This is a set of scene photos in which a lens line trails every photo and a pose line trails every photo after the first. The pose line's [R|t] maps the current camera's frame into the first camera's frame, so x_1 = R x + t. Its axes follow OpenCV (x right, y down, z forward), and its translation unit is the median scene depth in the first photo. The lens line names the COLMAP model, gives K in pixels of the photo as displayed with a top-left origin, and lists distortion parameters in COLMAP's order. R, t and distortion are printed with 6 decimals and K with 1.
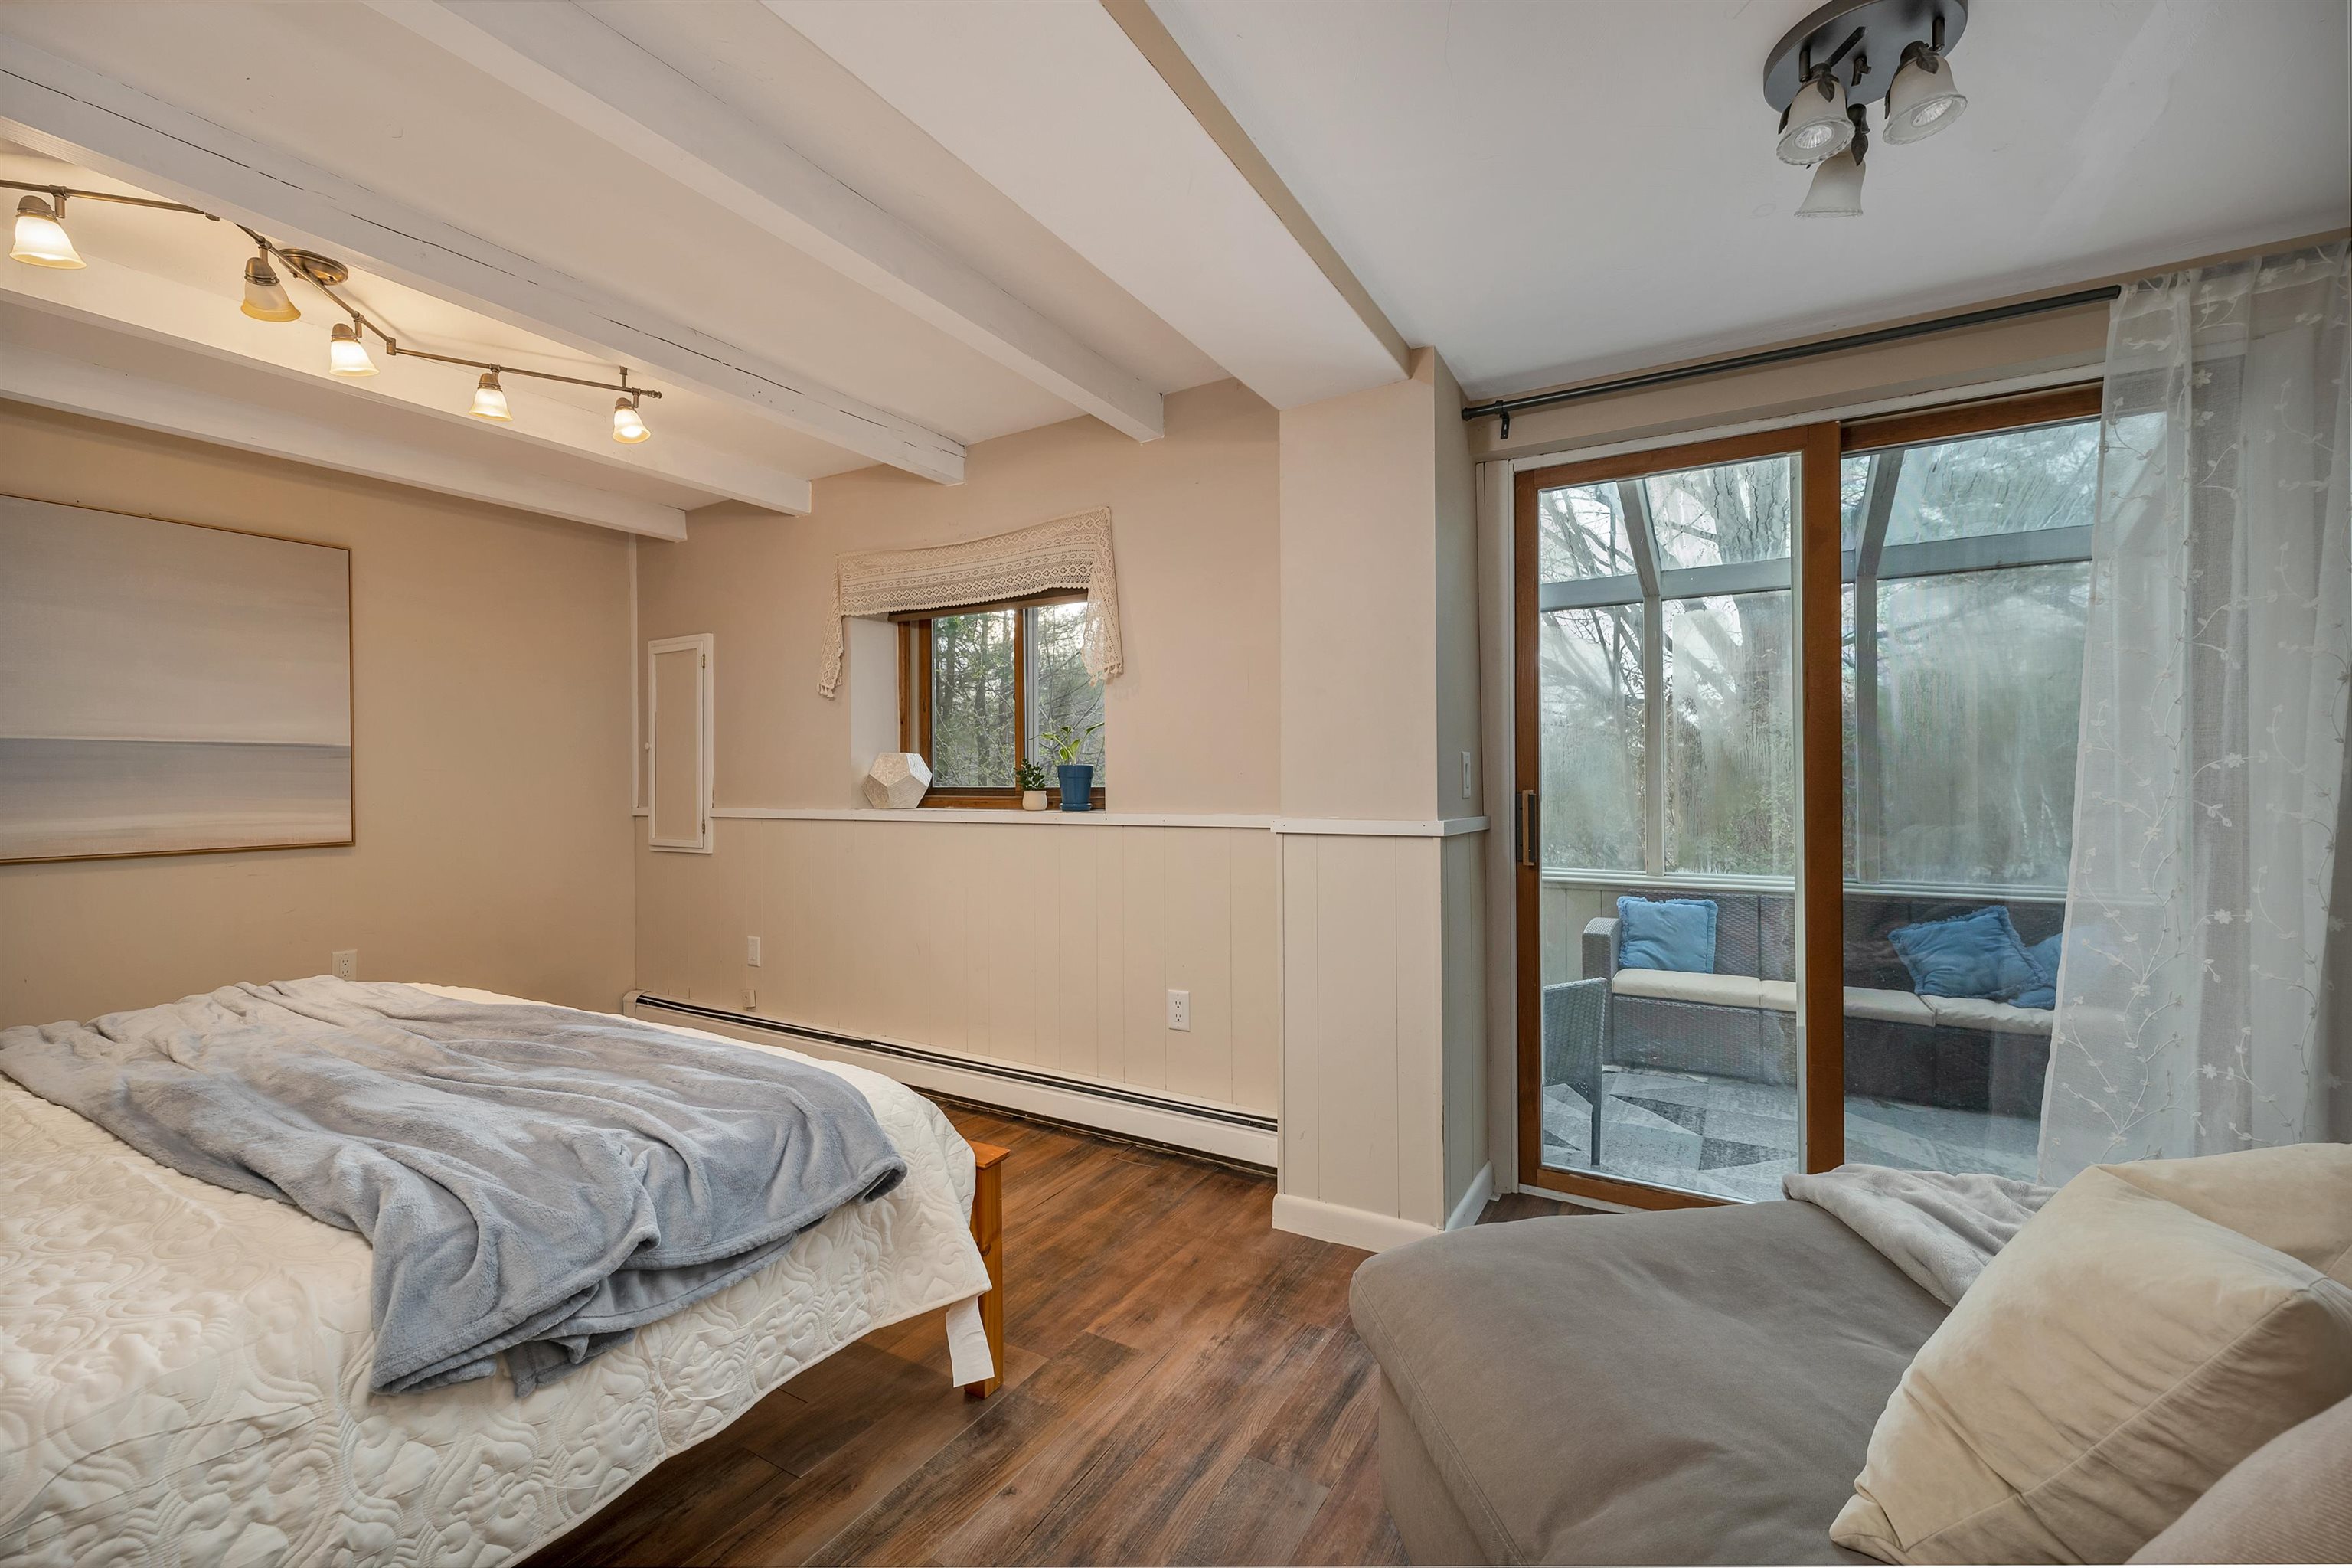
lens RADIAL K [[990.0, 0, 1163.8], [0, 990.0, 775.1], [0, 0, 1]] dist [0.000008, -0.000156]
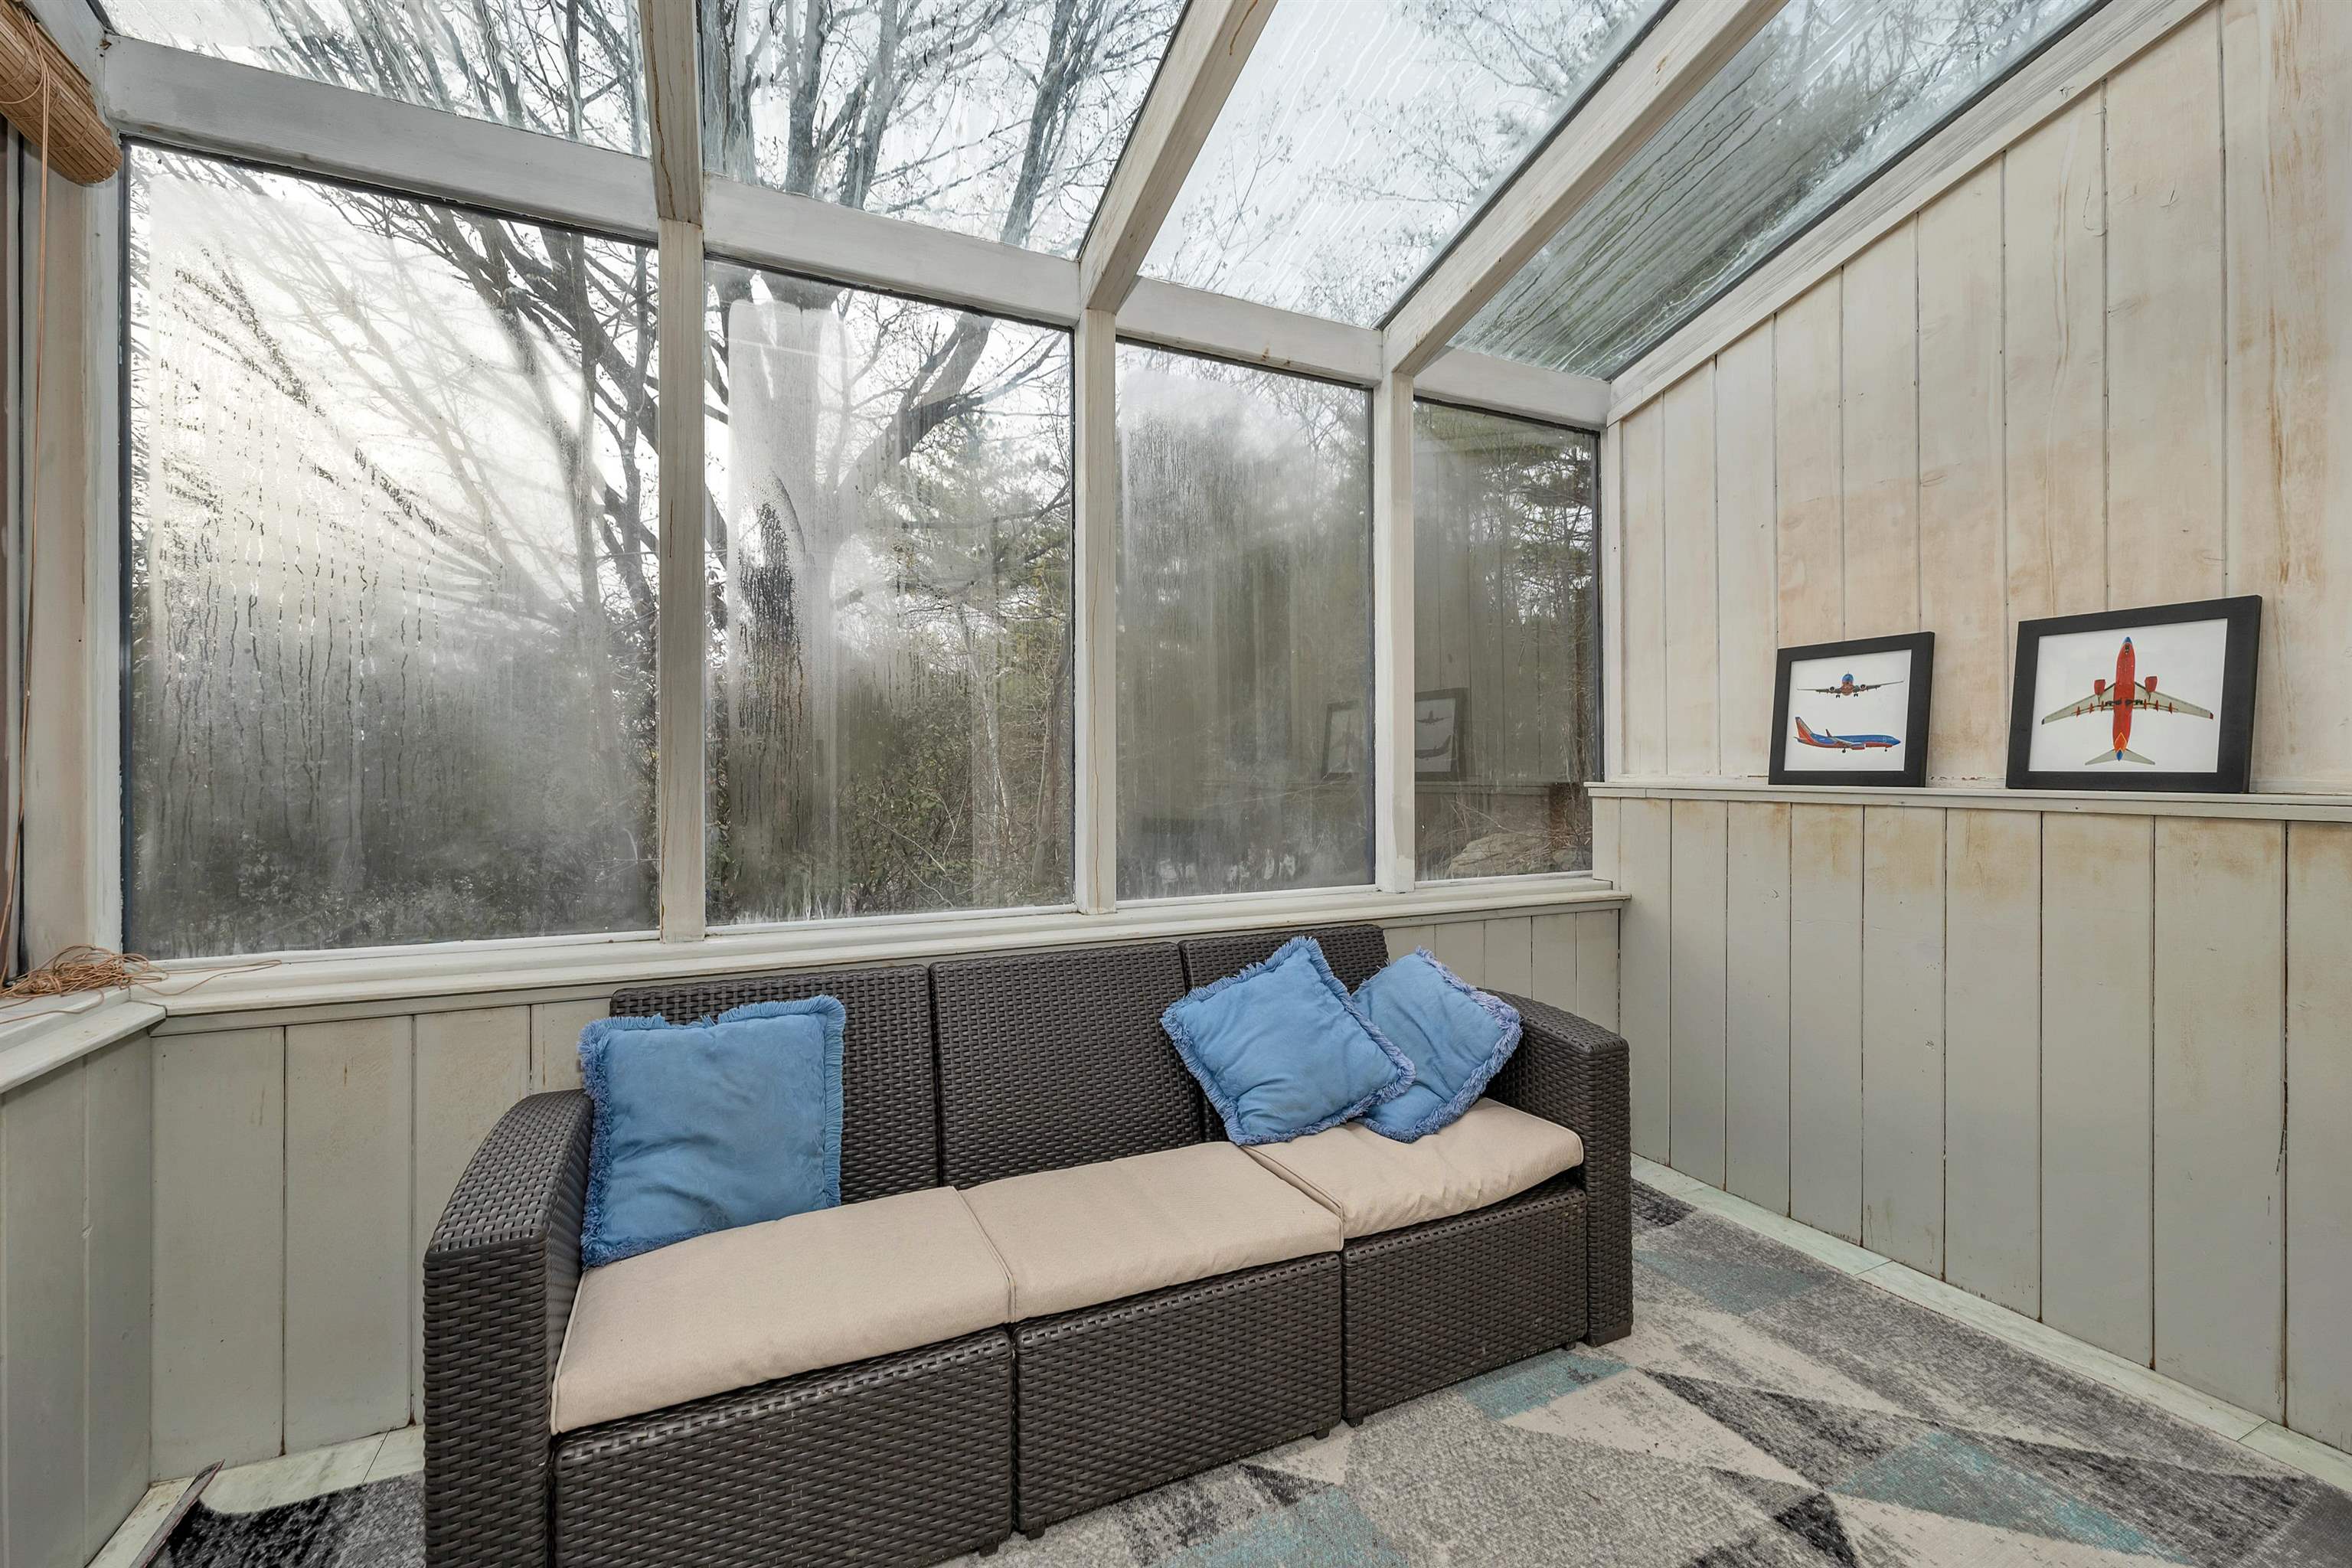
lens RADIAL K [[990.0, 0, 1170.5], [0, 990.0, 777.7], [0, 0, 1]] dist [0.000008, -0.000156]
pose [[0.560064, 0.016166, 0.828292, 0.215688], [-0.007445, 0.999867, -0.014481, 0.032696], [-0.828416, 0.001944, 0.560110, 0.474016]]
